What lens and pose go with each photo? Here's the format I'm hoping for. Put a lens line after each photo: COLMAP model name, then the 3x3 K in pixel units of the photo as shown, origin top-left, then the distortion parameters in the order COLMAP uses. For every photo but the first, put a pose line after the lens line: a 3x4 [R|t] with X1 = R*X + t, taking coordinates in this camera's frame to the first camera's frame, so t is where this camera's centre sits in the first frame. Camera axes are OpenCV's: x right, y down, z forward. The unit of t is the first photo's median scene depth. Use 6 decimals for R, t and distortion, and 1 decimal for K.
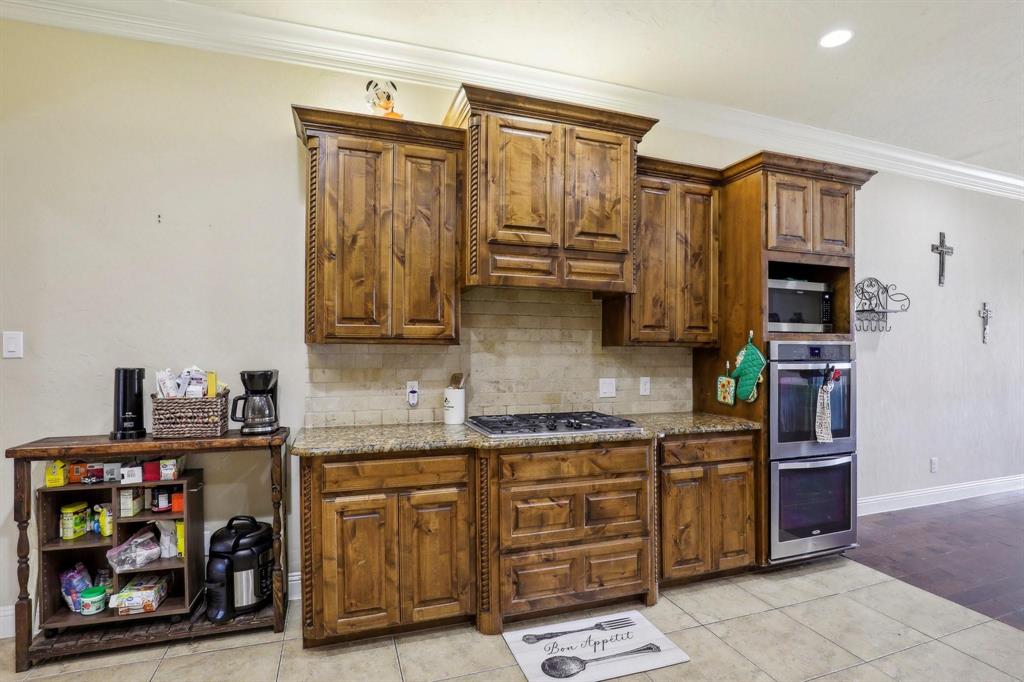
lens RADIAL K [[522.7, 0, 505.2], [0, 522.7, 341.6], [0, 0, 1]] dist [-0.036214, -0.001145]
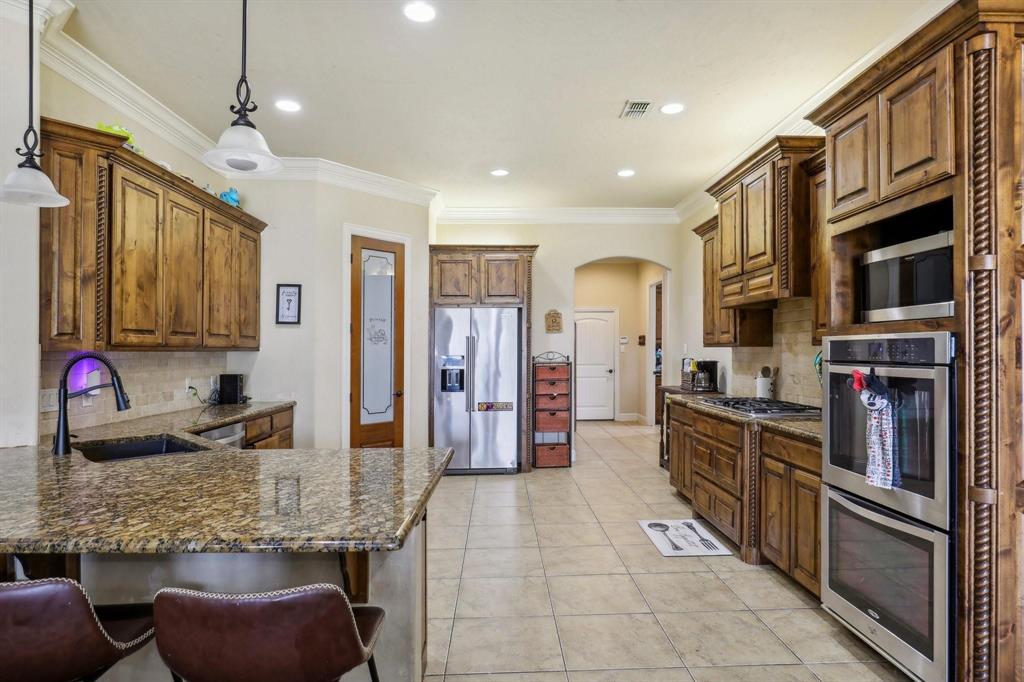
lens RADIAL K [[567.2, 0, 521.1], [0, 567.2, 349.4], [0, 0, 1]] dist [0.001636, 0.002219]
pose [[-0.299238, -0.006873, -0.954154, 1.502717], [0.016463, 0.999788, -0.012365, 0.021400], [0.954036, -0.019409, -0.299061, 0.803095]]
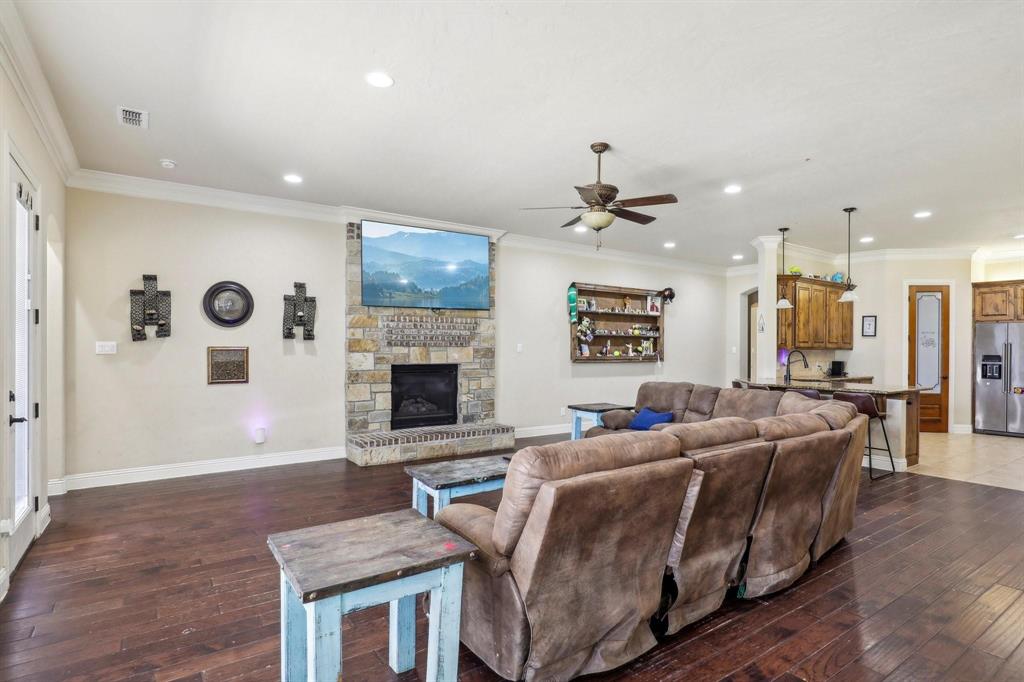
lens RADIAL K [[534.0, 0, 510.6], [0, 534.0, 334.9], [0, 0, 1]] dist [0.004964, 0.000061]
pose [[-0.965971, -0.020998, -0.257796, 2.867063], [-0.011771, 0.999235, -0.037284, 0.044416], [0.258381, -0.032981, -0.965480, 2.061844]]
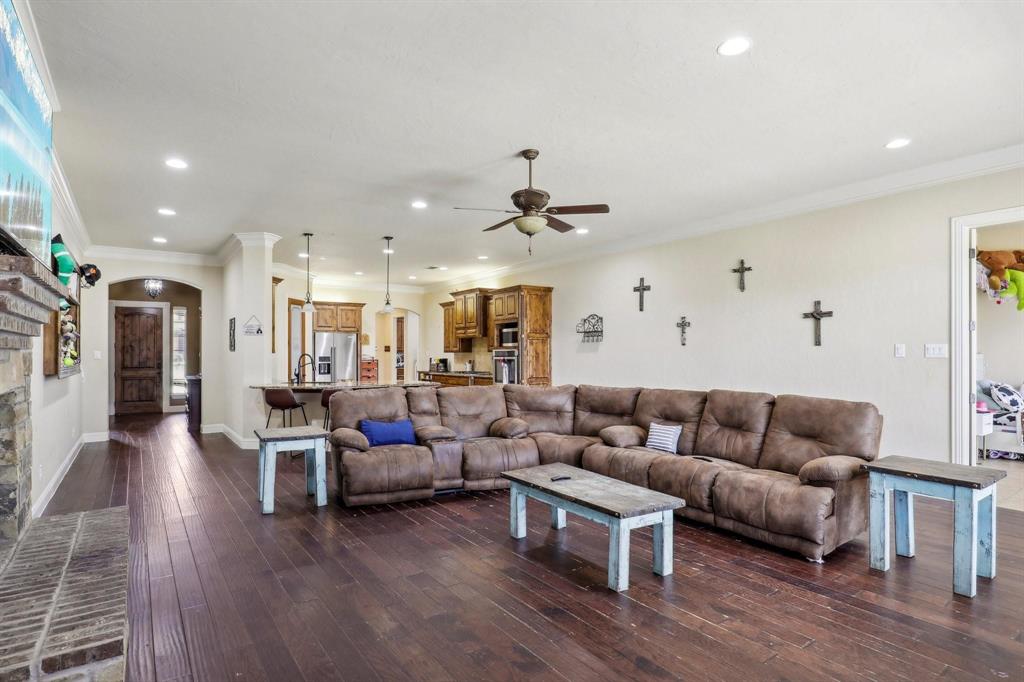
lens RADIAL K [[549.2, 0, 514.9], [0, 549.2, 349.1], [0, 0, 1]] dist [-0.019509, -0.000637]
pose [[0.277109, -0.017880, -0.960672, 3.735757], [0.020037, 0.999717, -0.012827, 0.038833], [0.960630, -0.015695, 0.277389, 0.197003]]
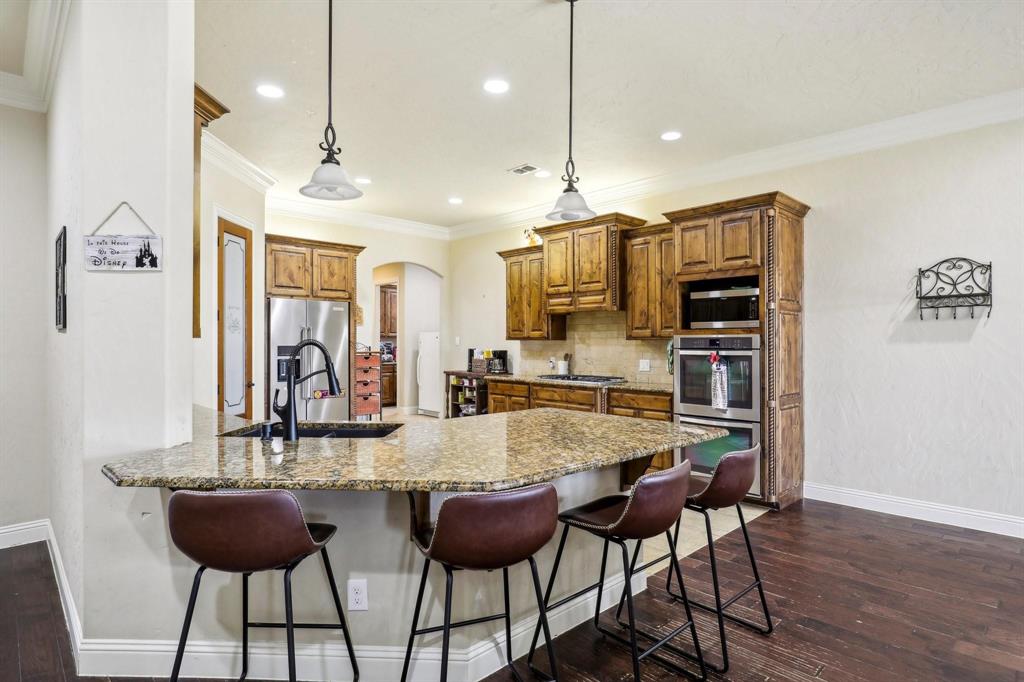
lens RADIAL K [[549.2, 0, 510.0], [0, 549.2, 343.2], [0, 0, 1]] dist [-0.019509, -0.000637]
pose [[0.413334, -0.005246, -0.910564, 1.767407], [0.012970, 0.999916, 0.000127, 0.015105], [0.910487, -0.011862, 0.413368, -0.106757]]
